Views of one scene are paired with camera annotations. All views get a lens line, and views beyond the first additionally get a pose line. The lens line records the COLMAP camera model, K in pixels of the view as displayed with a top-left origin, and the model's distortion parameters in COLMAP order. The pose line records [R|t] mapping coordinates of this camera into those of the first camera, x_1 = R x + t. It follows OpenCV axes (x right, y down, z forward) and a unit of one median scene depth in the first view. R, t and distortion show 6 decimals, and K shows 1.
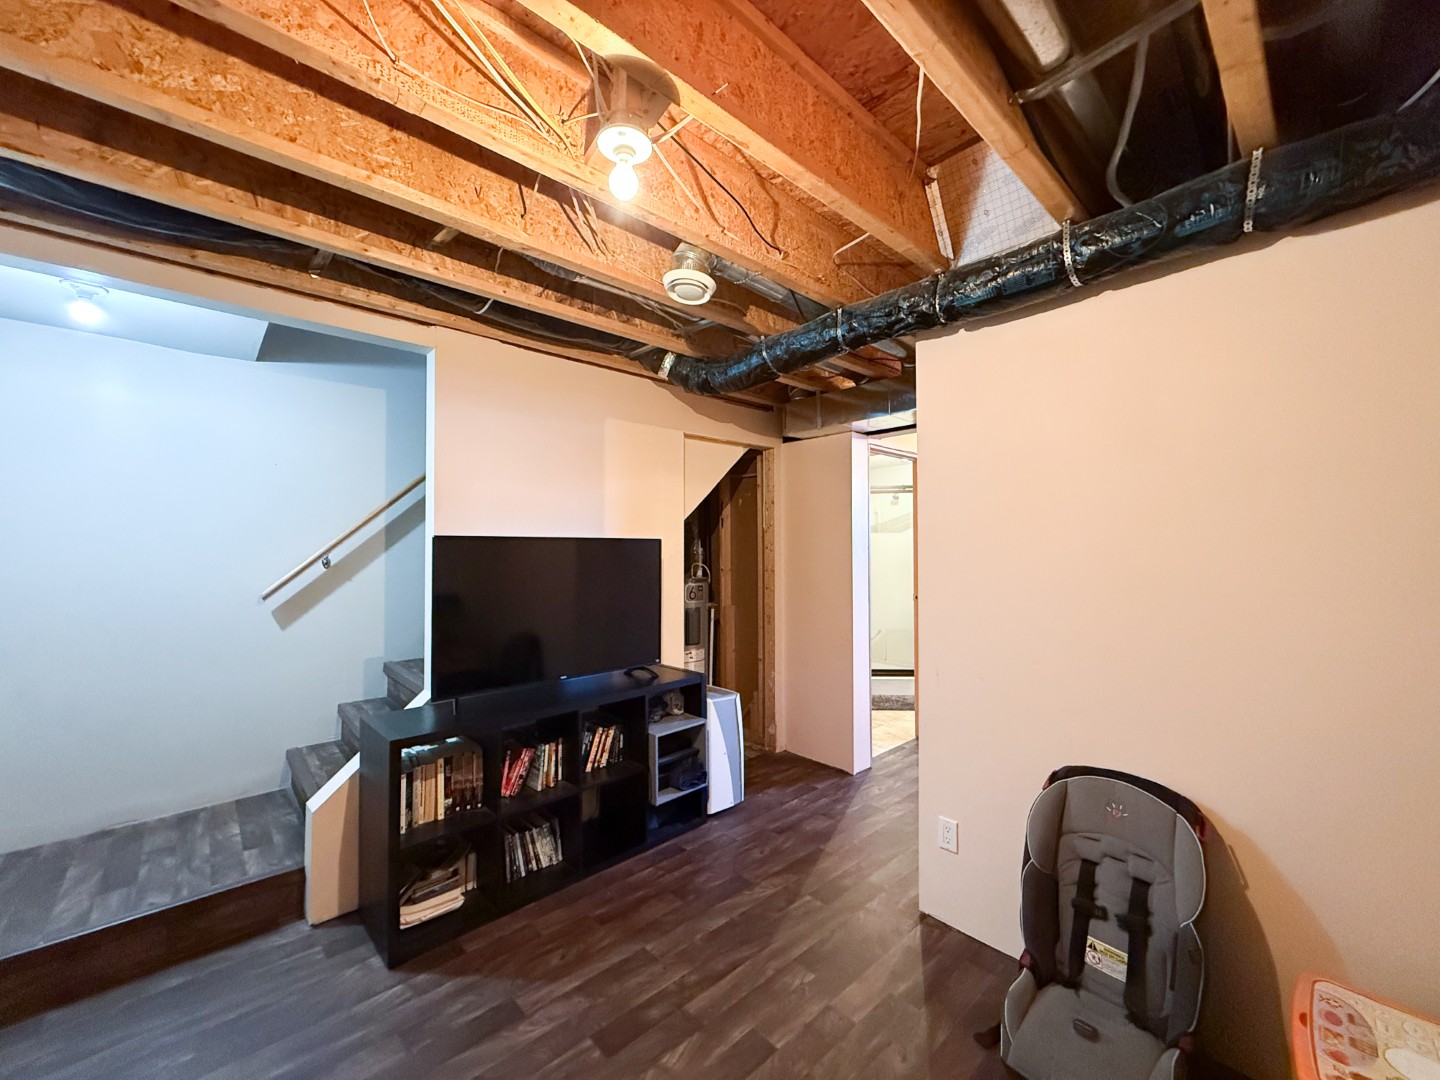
lens RADIAL K [[573.3, 0, 722.7], [0, 573.3, 546.6], [0, 0, 1]] dist [-0.001865, 0.000812]
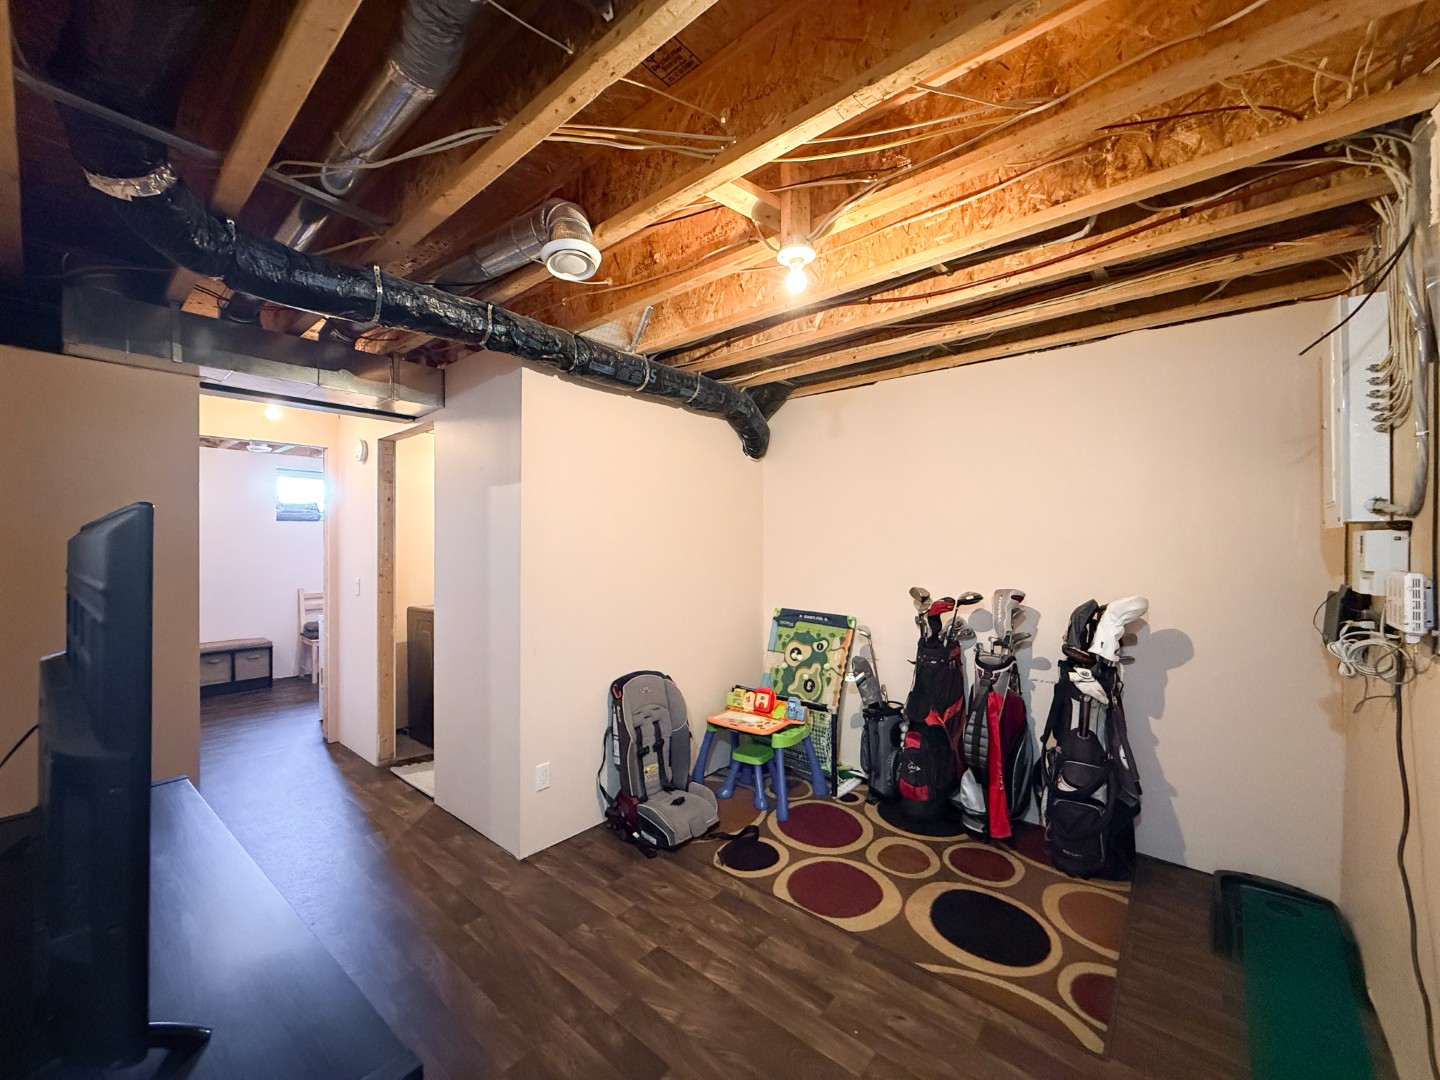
lens RADIAL K [[573.3, 0, 720.3], [0, 573.3, 536.5], [0, 0, 1]] dist [-0.001865, 0.000812]
pose [[-0.127441, 0.022585, 0.991589, -1.115513], [-0.002844, 0.999728, -0.023135, 0.017103], [-0.991842, -0.005768, -0.127342, 0.979184]]
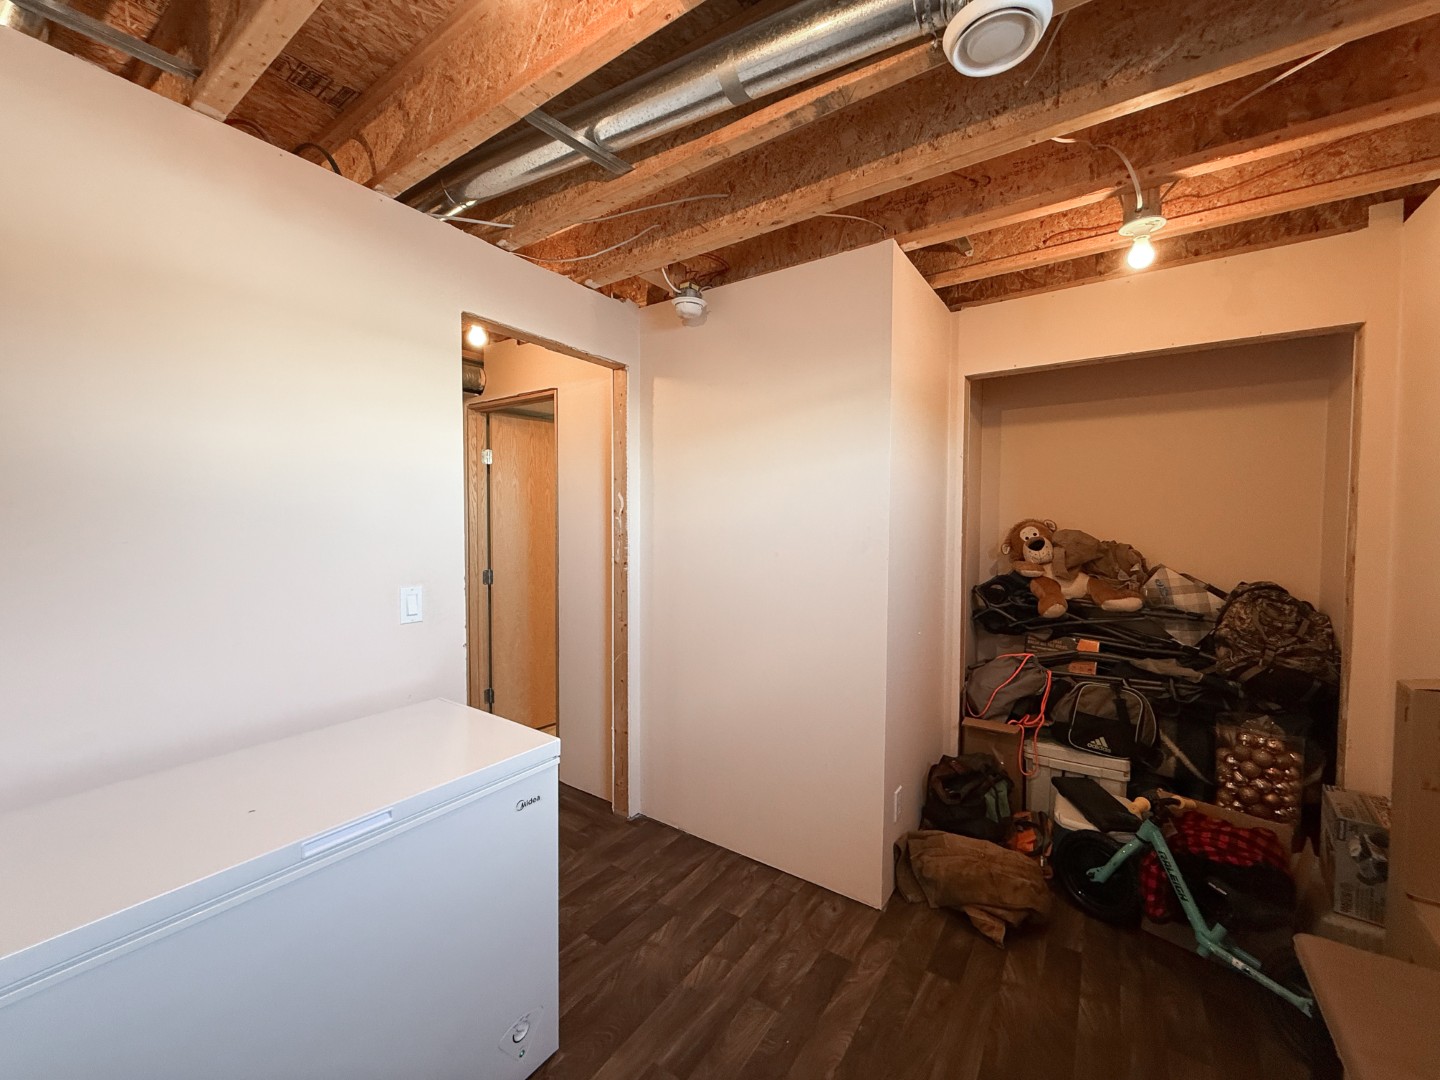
lens RADIAL K [[573.3, 0, 718.2], [0, 573.3, 537.1], [0, 0, 1]] dist [-0.001865, 0.000812]
pose [[0.975493, 0.002077, 0.220019, -0.219793], [-0.009323, 0.999448, 0.031900, -0.001355], [-0.219831, -0.033169, 0.974974, -0.184033]]
